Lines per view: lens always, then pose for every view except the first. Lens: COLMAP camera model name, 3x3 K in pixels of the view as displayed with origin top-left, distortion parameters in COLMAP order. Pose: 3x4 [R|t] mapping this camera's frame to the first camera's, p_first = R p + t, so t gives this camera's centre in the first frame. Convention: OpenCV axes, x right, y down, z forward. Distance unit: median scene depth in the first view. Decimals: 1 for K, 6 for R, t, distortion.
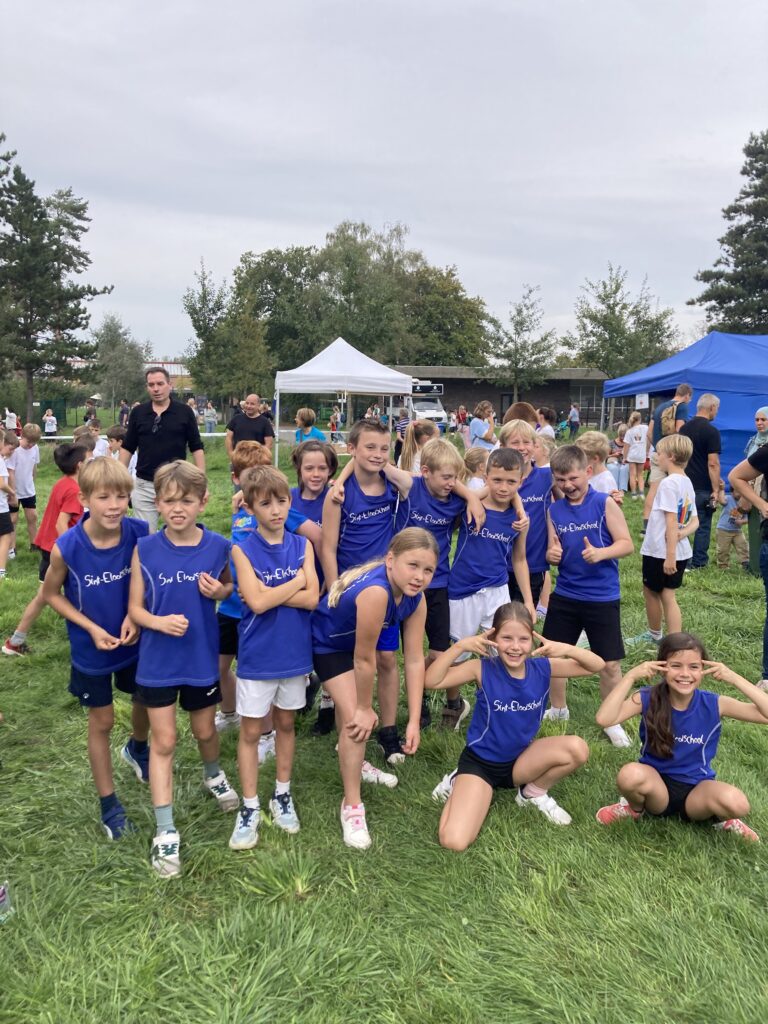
lens RADIAL K [[838.0, 0, 392.4], [0, 838.0, 497.2], [0, 0, 1]] dist [0.023823, -0.024735]
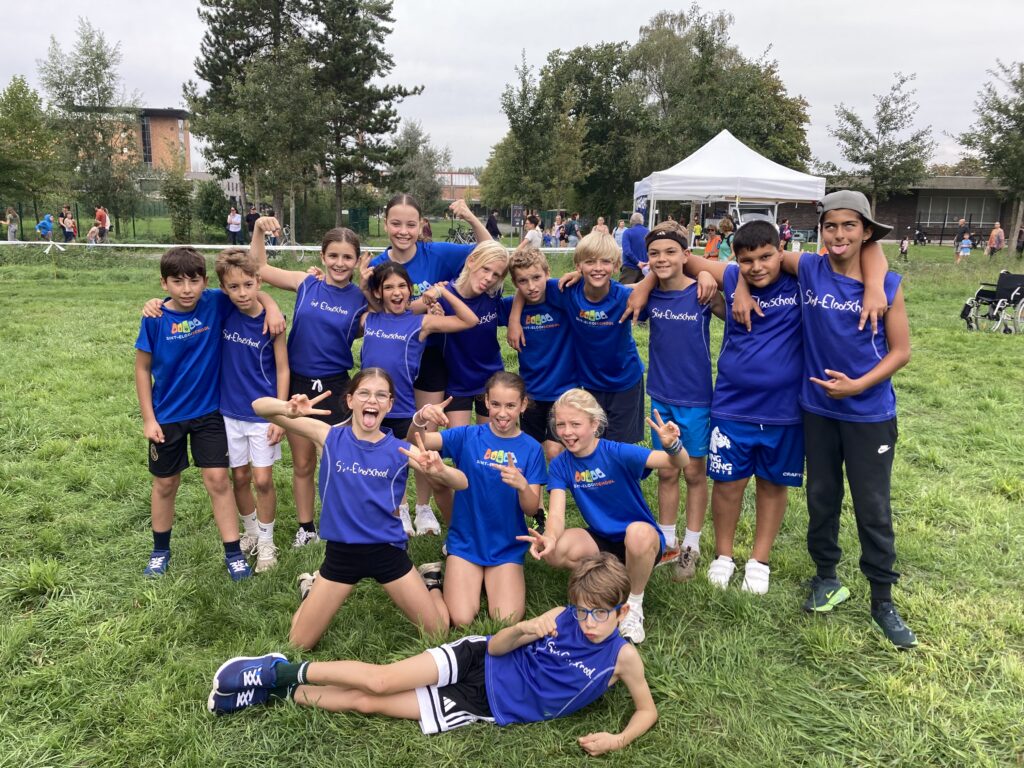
lens RADIAL K [[838.0, 0, 499.8], [0, 838.0, 371.1], [0, 0, 1]] dist [0.023823, -0.024735]
pose [[0.980042, 0.046482, -0.193279, -0.053122], [-0.032416, 0.996633, 0.075315, -0.006755], [0.196129, -0.067546, 0.978249, 0.075465]]
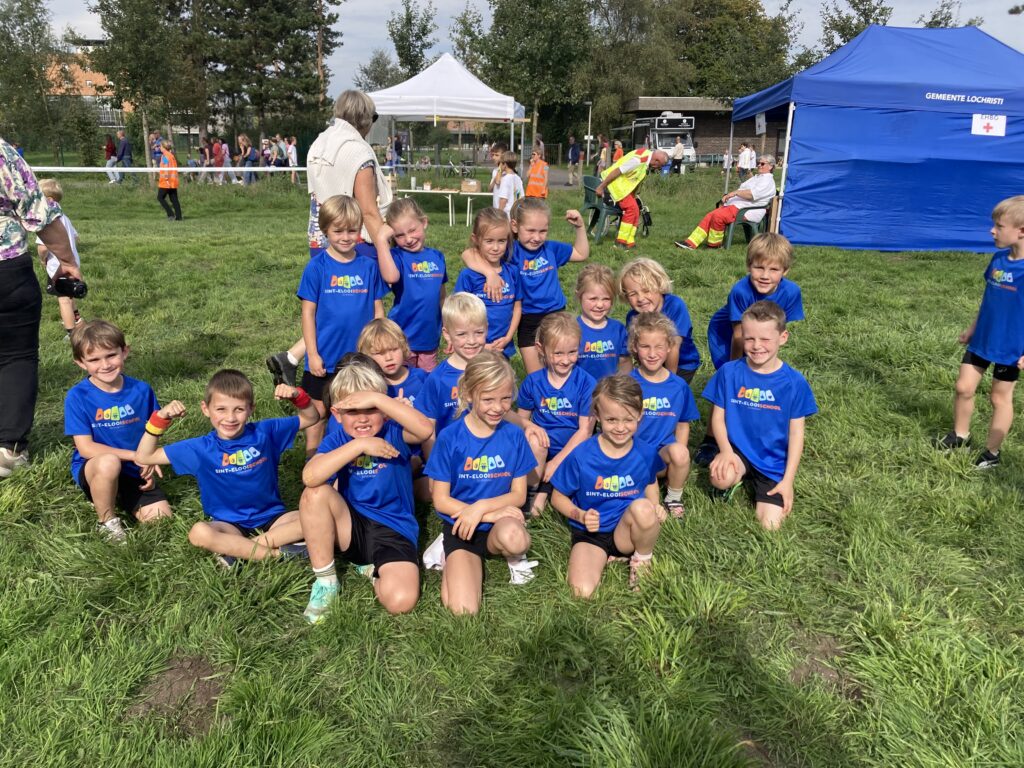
lens RADIAL K [[838.0, 0, 501.0], [0, 838.0, 363.4], [0, 0, 1]] dist [0.023823, -0.024735]
pose [[0.969630, 0.060108, -0.237077, 0.105197], [-0.025704, 0.989006, 0.145626, -0.001325], [0.243224, -0.135109, 0.960514, 0.069616]]
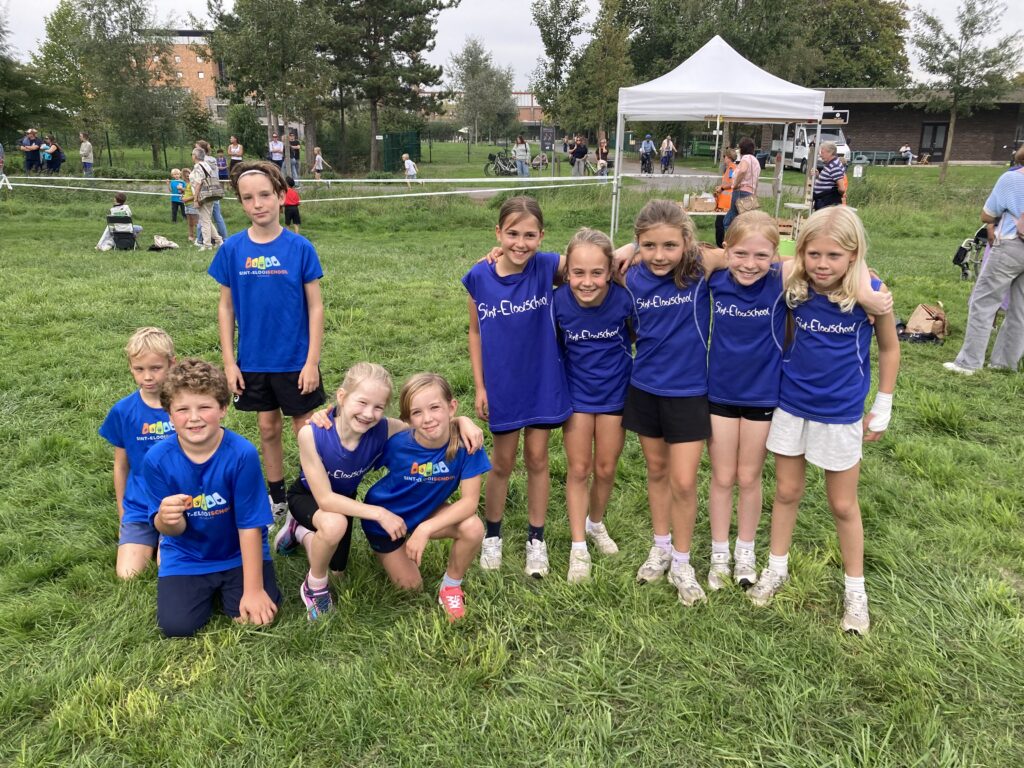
lens RADIAL K [[838.0, 0, 516.2], [0, 838.0, 386.1], [0, 0, 1]] dist [0.023823, -0.024735]
pose [[0.958691, 0.080051, -0.272952, -0.004605], [-0.030544, 0.983006, 0.181014, -0.013825], [0.282803, -0.165199, 0.944845, 0.124541]]
